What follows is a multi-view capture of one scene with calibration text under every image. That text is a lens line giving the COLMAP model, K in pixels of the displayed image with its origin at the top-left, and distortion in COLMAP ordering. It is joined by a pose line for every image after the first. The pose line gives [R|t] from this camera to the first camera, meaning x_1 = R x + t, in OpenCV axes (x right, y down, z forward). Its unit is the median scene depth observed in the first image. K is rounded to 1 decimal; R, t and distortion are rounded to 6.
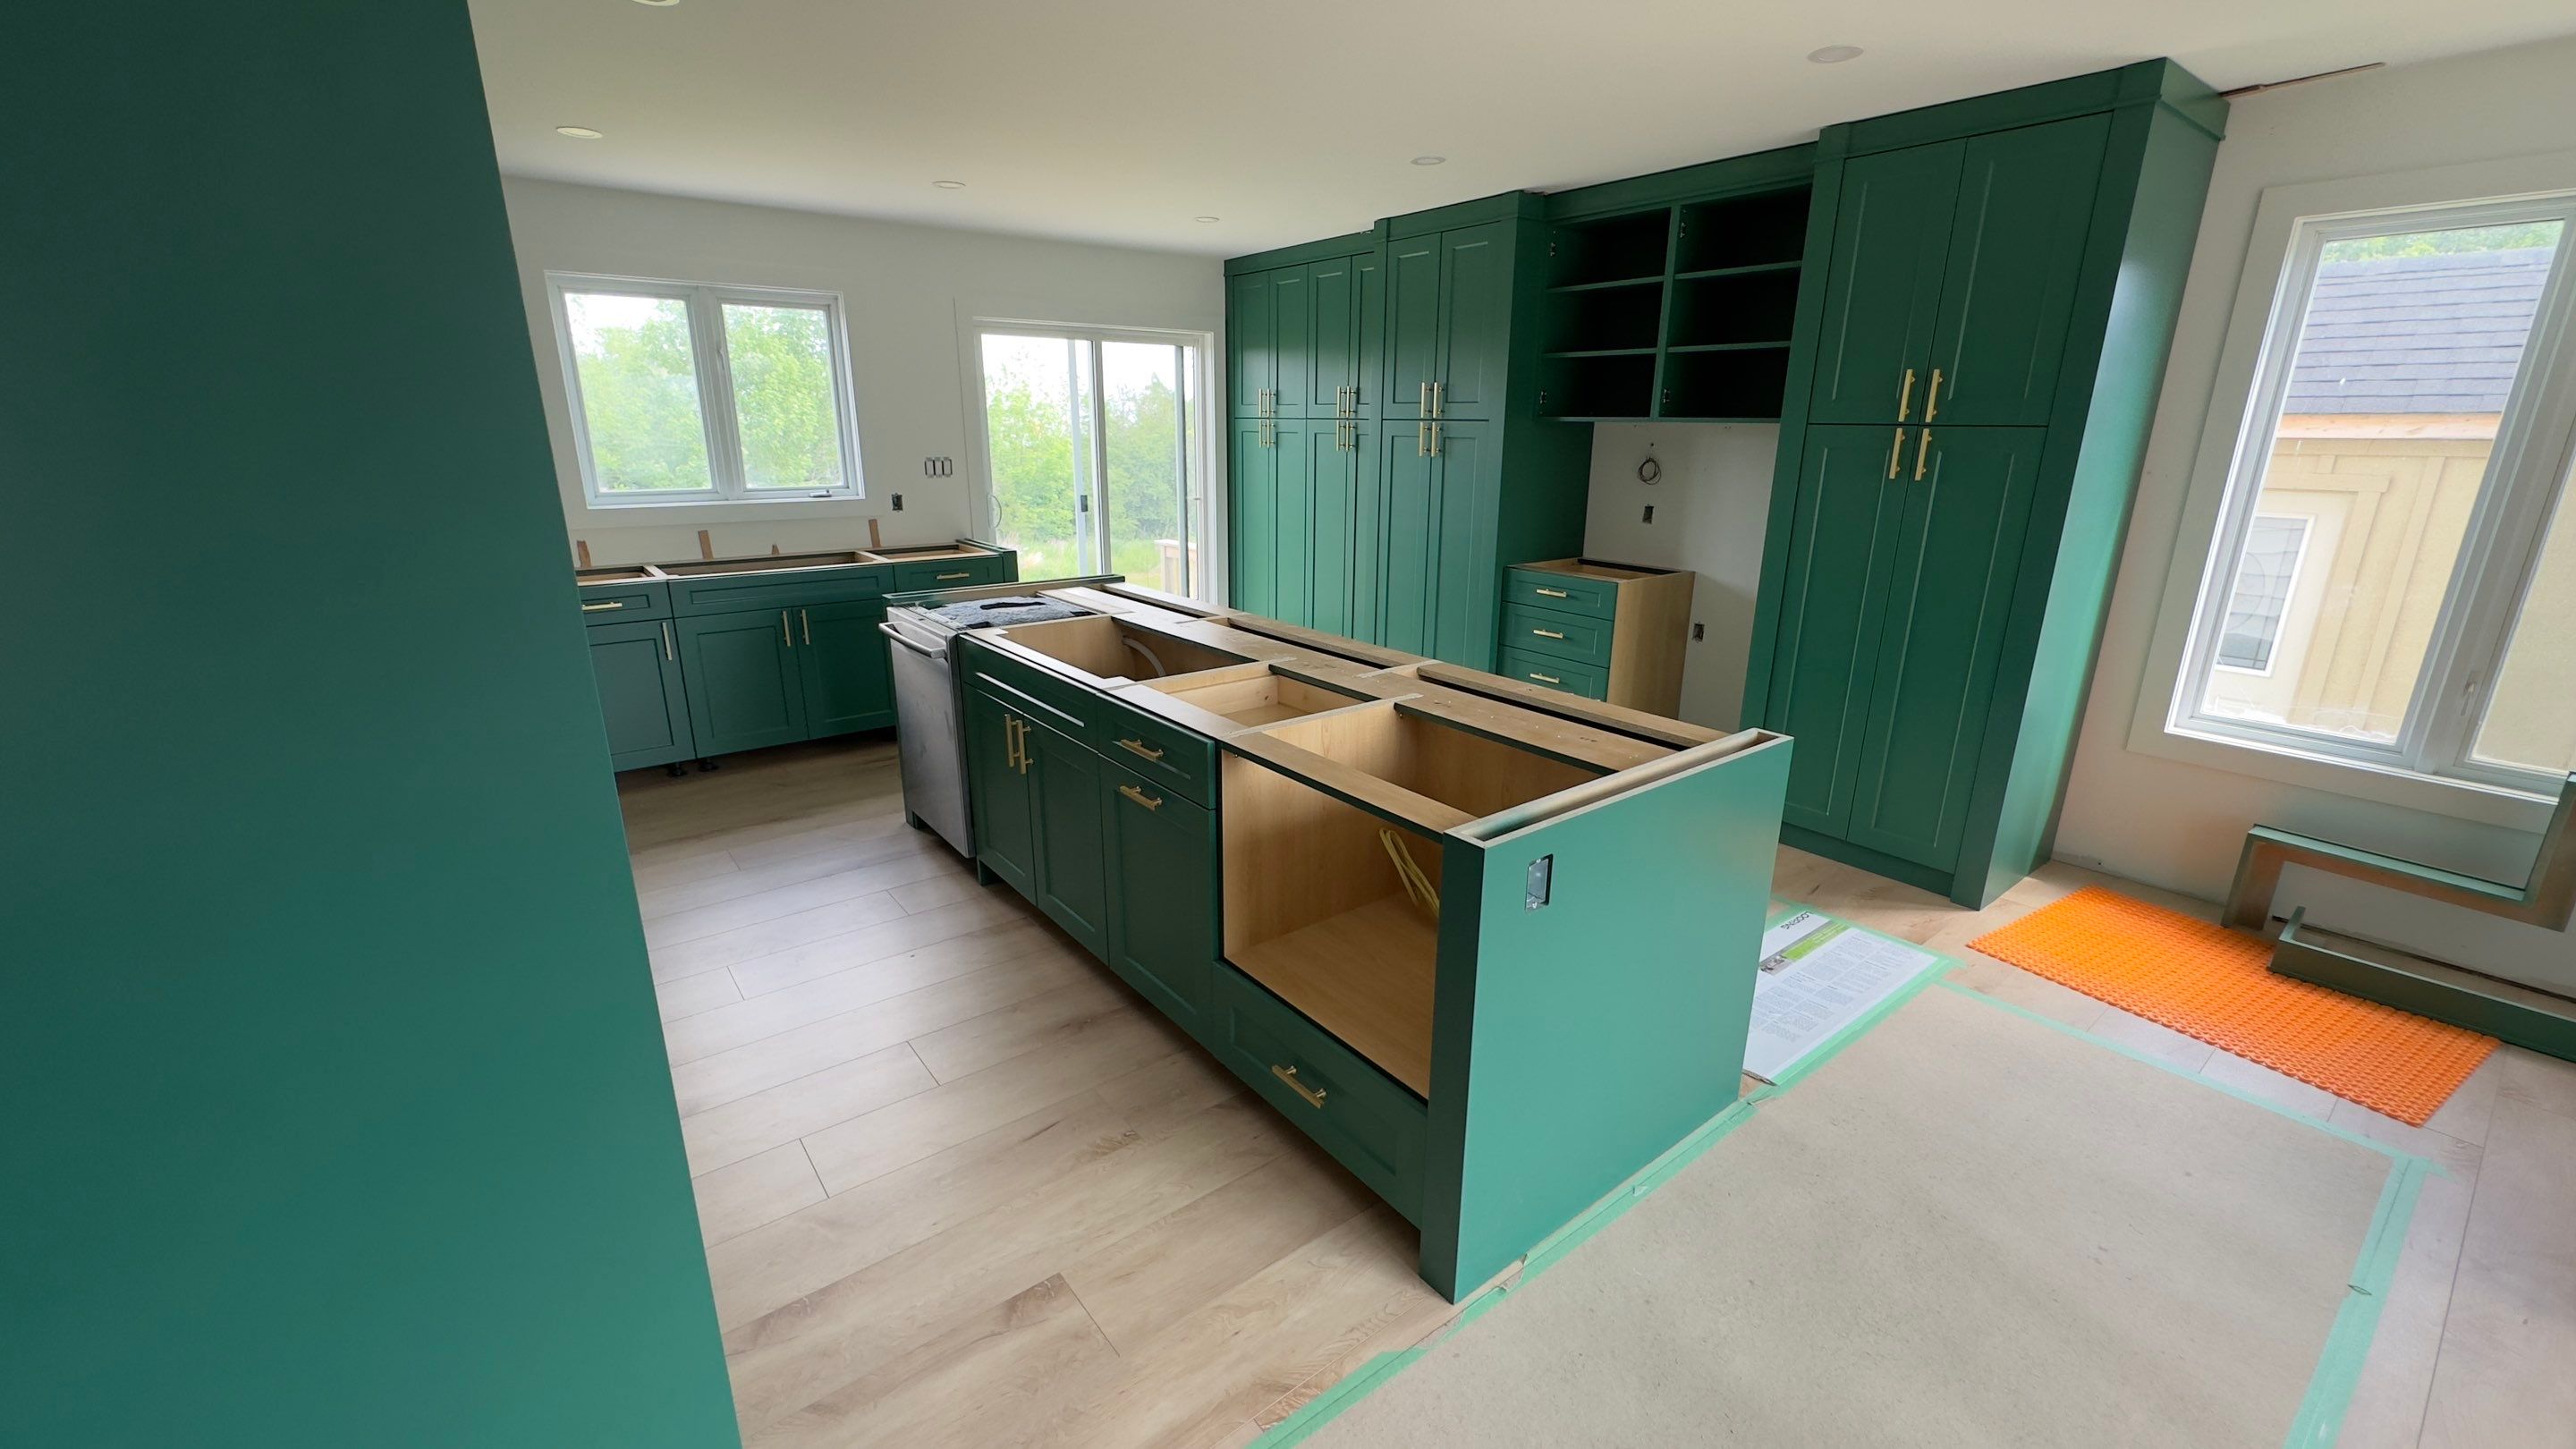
lens RADIAL K [[1026.4, 0, 1288.0], [0, 1026.4, 724.5], [0, 0, 1]] dist [0.001154, 0.000318]
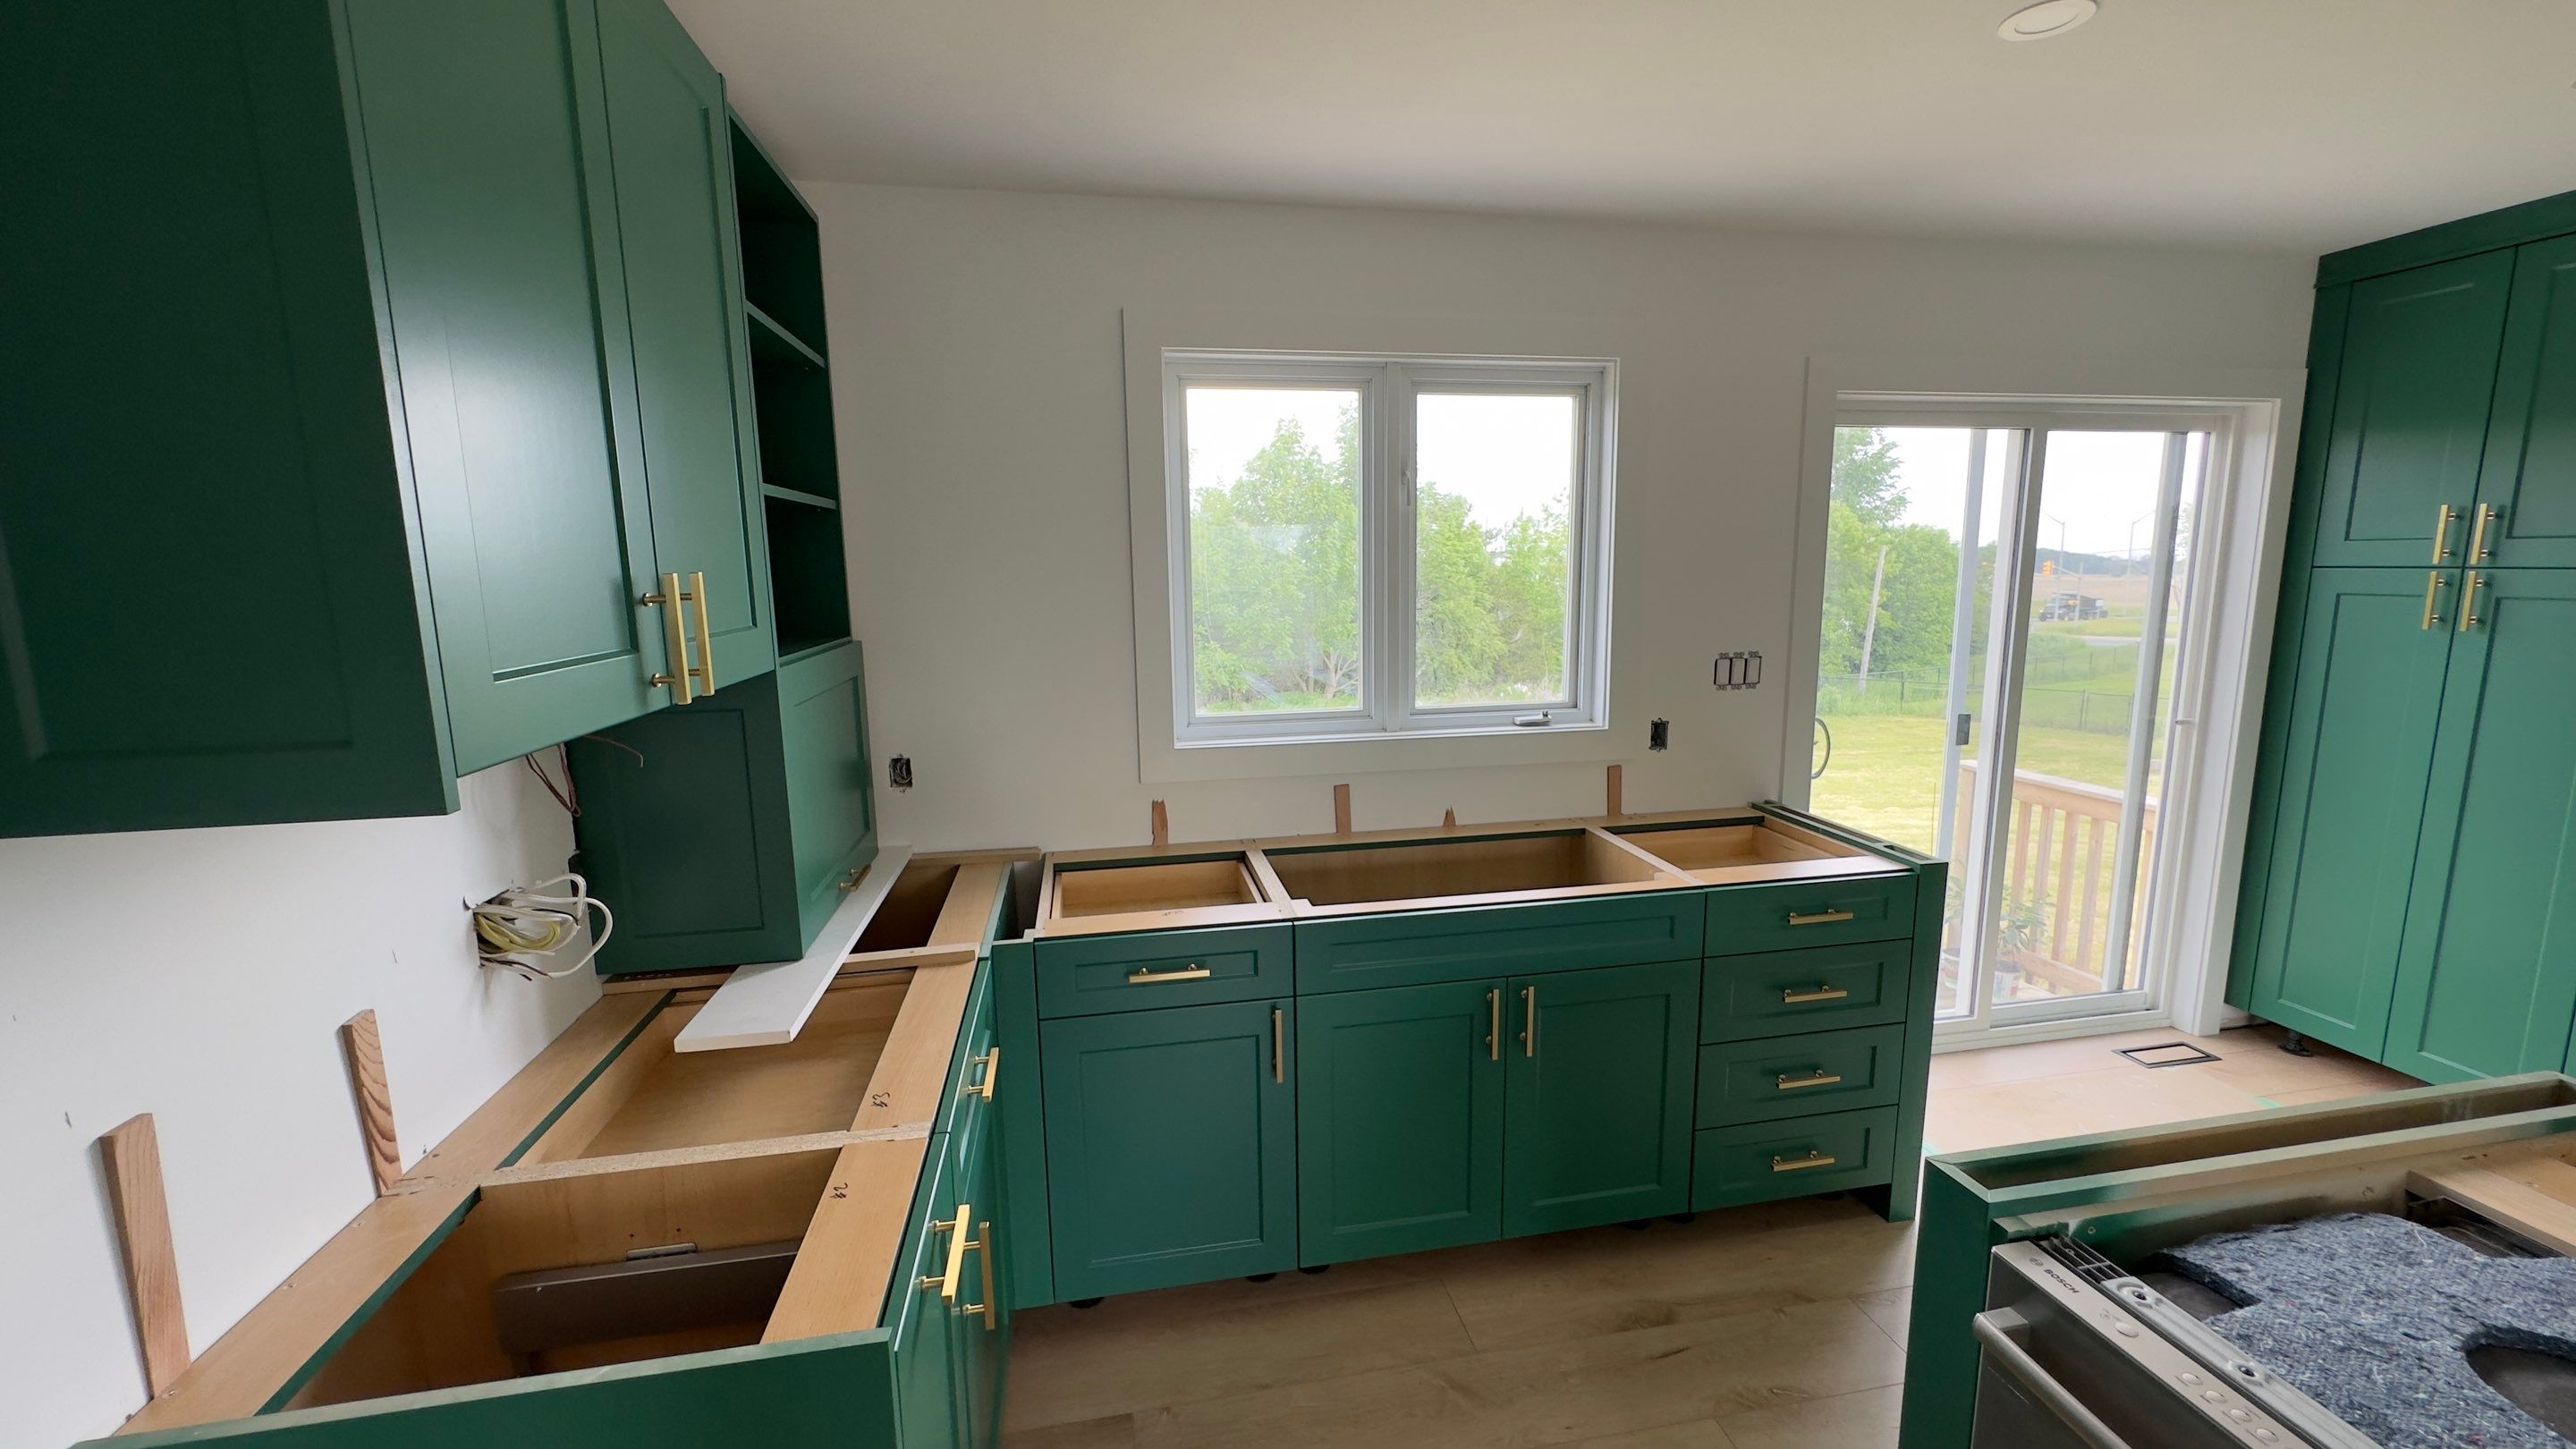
lens RADIAL K [[1034.1, 0, 1276.7], [0, 1034.1, 726.4], [0, 0, 1]] dist [-0.014883, 0.000249]
pose [[0.884678, 0.054866, -0.462963, -0.329287], [-0.113603, 0.988487, -0.099940, -0.153908], [0.452149, 0.141009, 0.880726, 0.464995]]
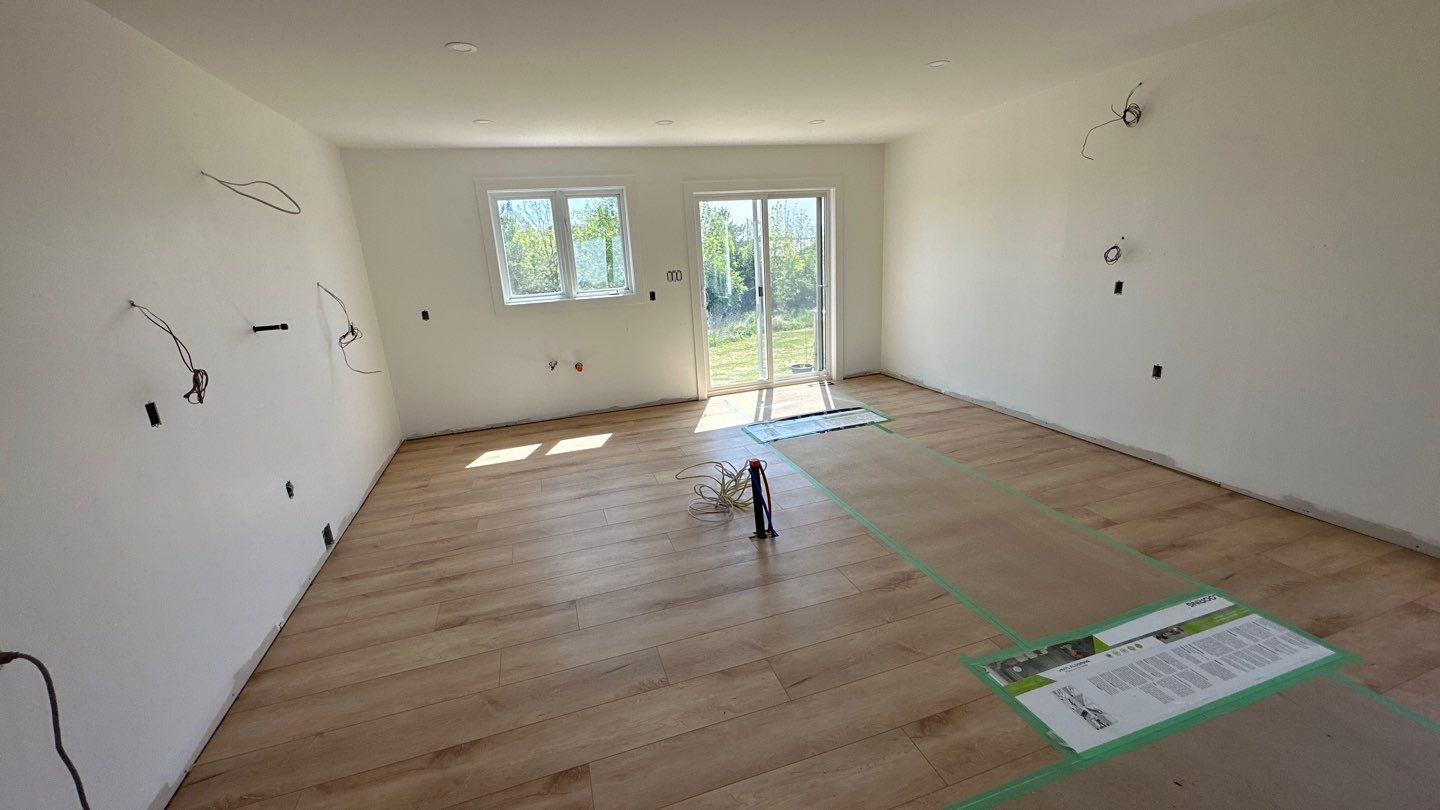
lens RADIAL K [[573.8, 0, 720.0], [0, 573.8, 405.0], [0, 0, 1]] dist [0.001154, 0.000318]
pose [[0.937527, 0.028427, -0.346750, 0.108319], [-0.031313, 0.999506, -0.002723, -0.020287], [0.346501, 0.013410, 0.937954, 0.072055]]
